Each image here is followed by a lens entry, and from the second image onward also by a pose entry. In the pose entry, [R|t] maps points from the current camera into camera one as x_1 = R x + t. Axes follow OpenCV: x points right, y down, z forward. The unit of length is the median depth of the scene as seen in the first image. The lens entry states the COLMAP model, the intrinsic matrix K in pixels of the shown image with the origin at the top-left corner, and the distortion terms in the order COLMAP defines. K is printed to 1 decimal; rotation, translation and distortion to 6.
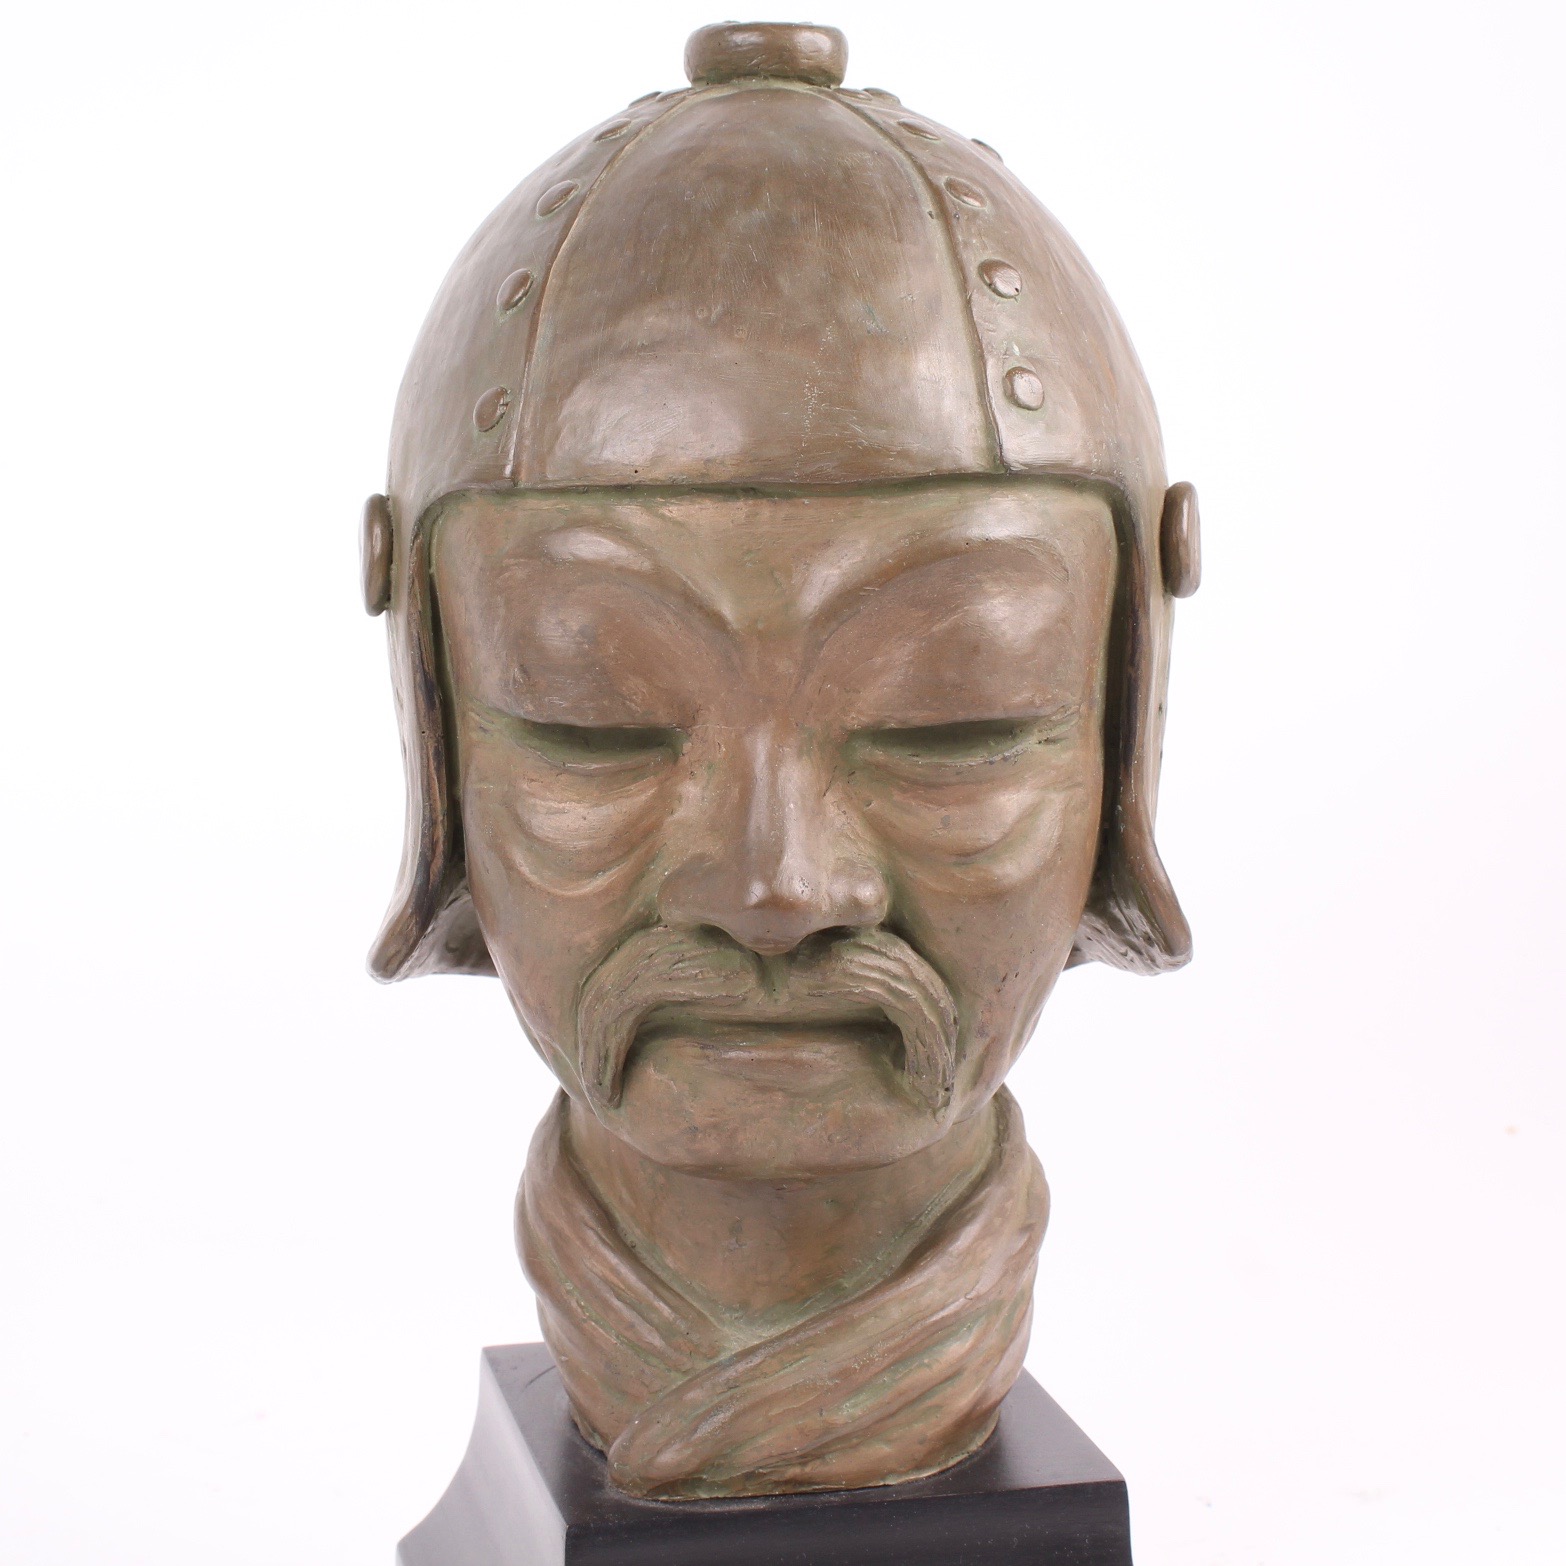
lens RADIAL K [[3552.2, 0, 702.5], [0, 3552.2, 779.6], [0, 0, 1]] dist [-0.005885, -0.023198]
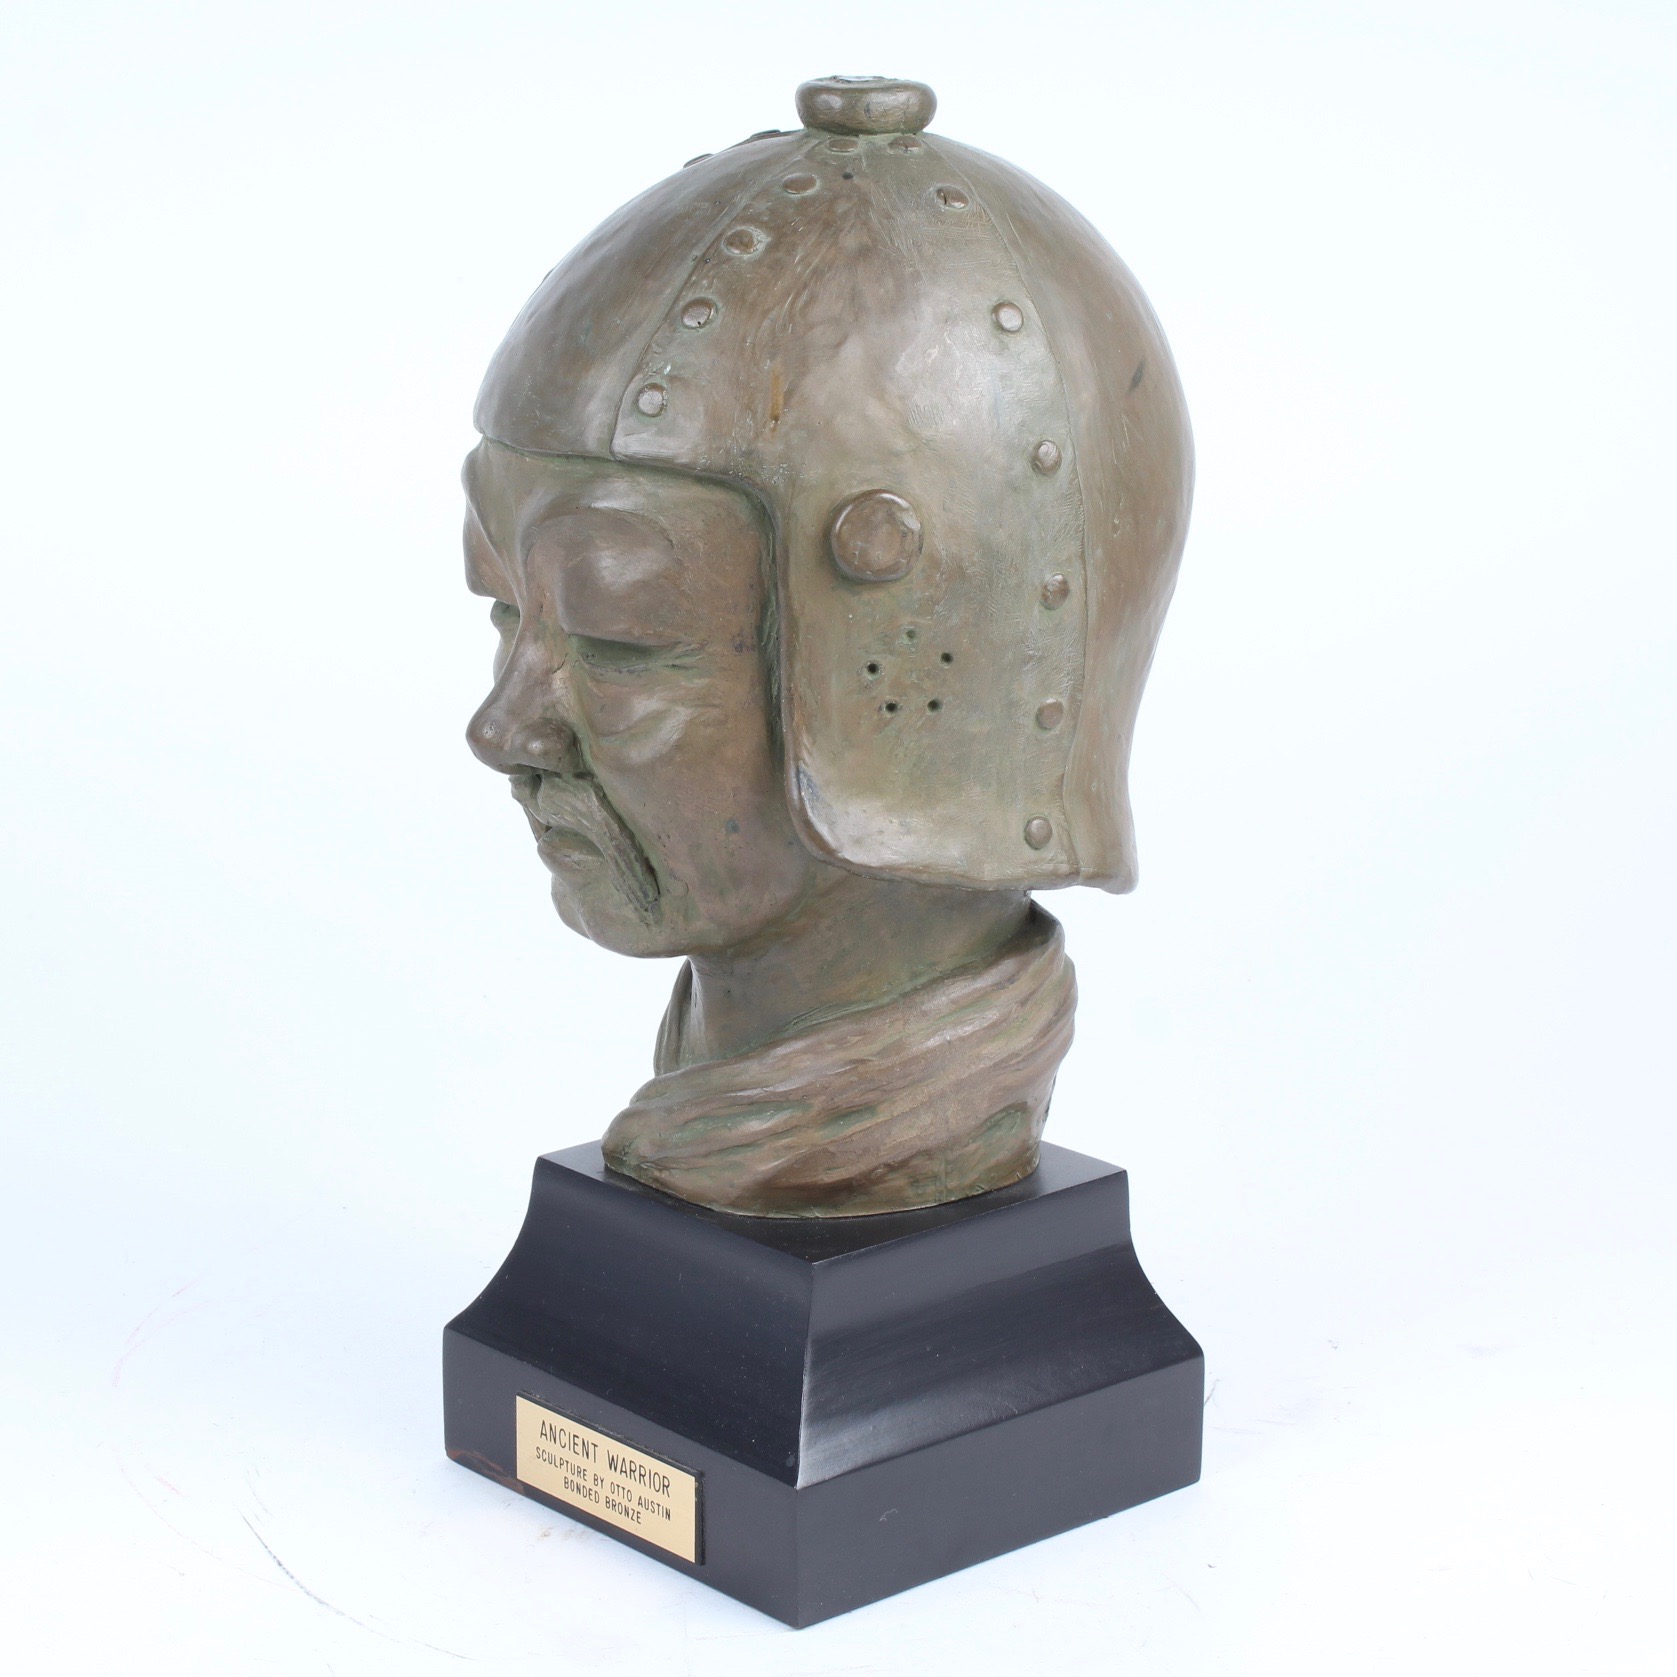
lens RADIAL K [[4448.1, 0, 838.5], [0, 4448.1, 838.5], [0, 0, 1]] dist [0.063400, 0.005058]
pose [[0.482377, 0.222487, -0.847238, 1.542796], [-0.140645, 0.974330, 0.175785, -0.247907], [0.864599, 0.034365, 0.501286, 0.225487]]
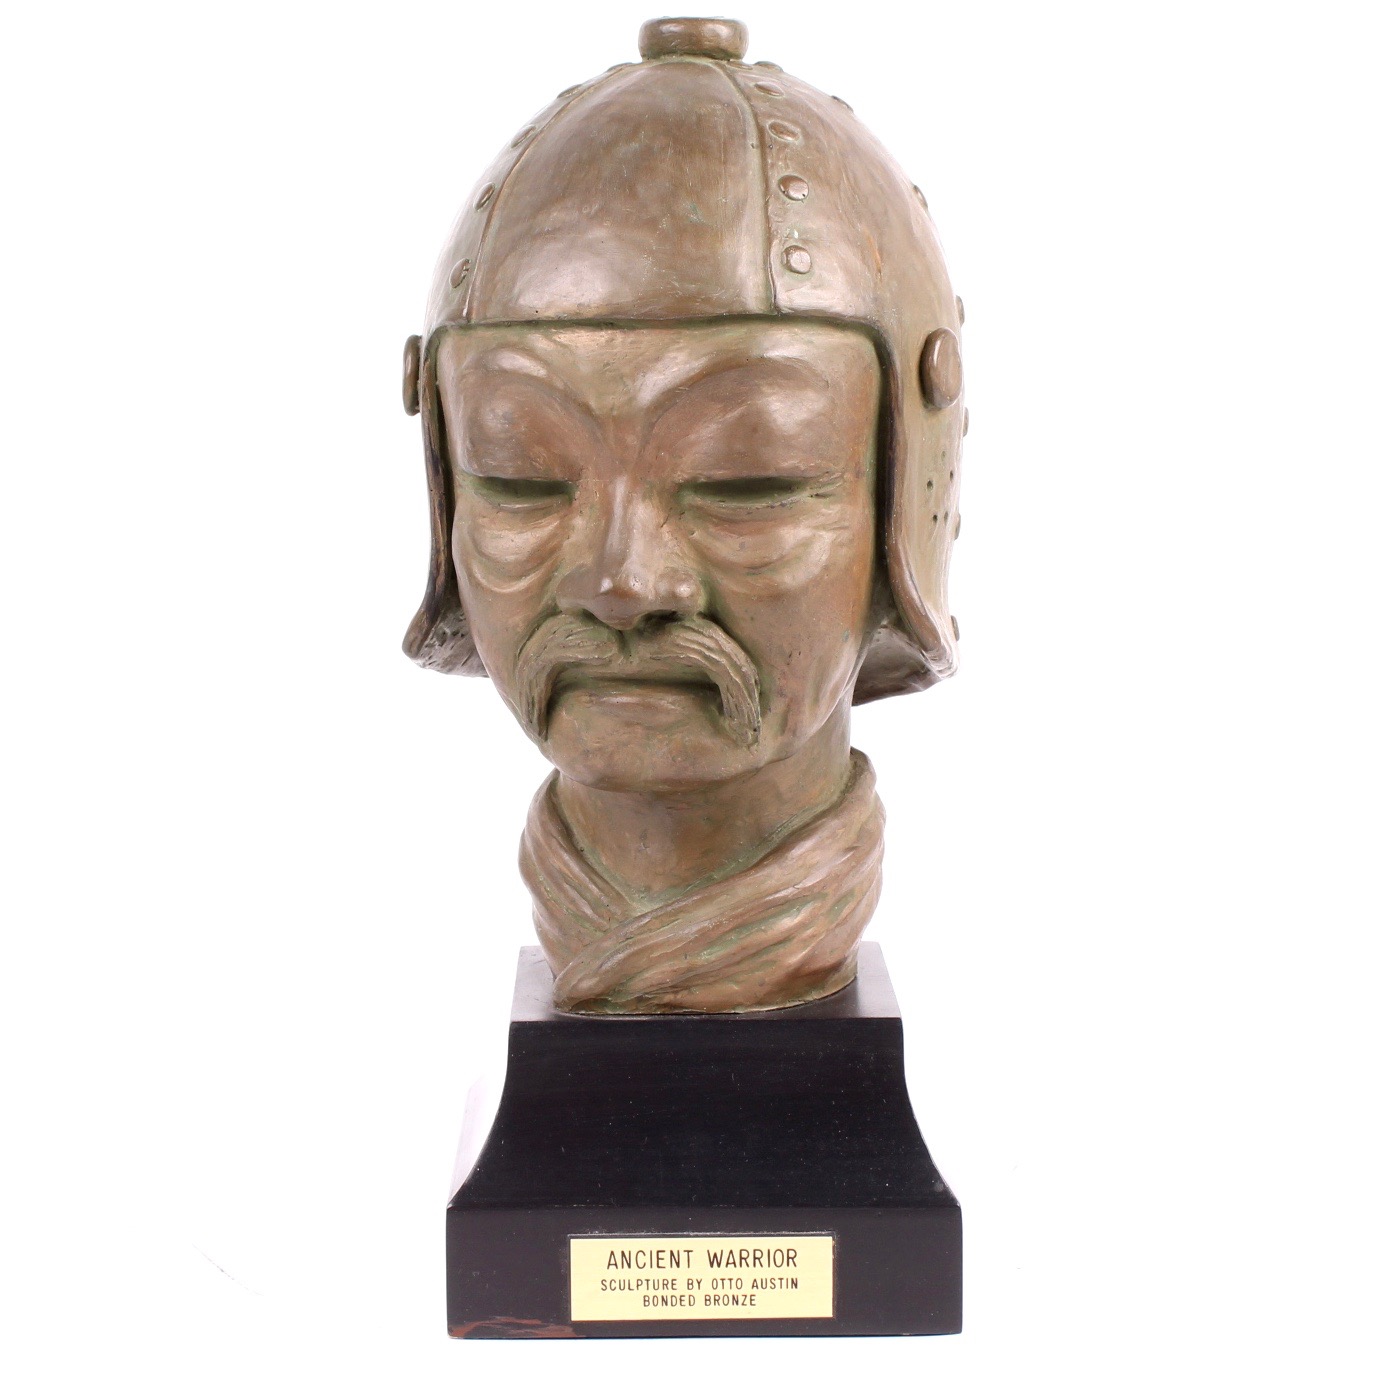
lens RADIAL K [[3820.6, 0, 688.5], [0, 3820.6, 688.5], [0, 0, 1]] dist [0.071955, 1.066746]
pose [[0.981223, 0.022933, -0.191509, 0.354635], [-0.028225, 0.999290, -0.024952, 0.112432], [0.190801, 0.029888, 0.981174, -0.592073]]
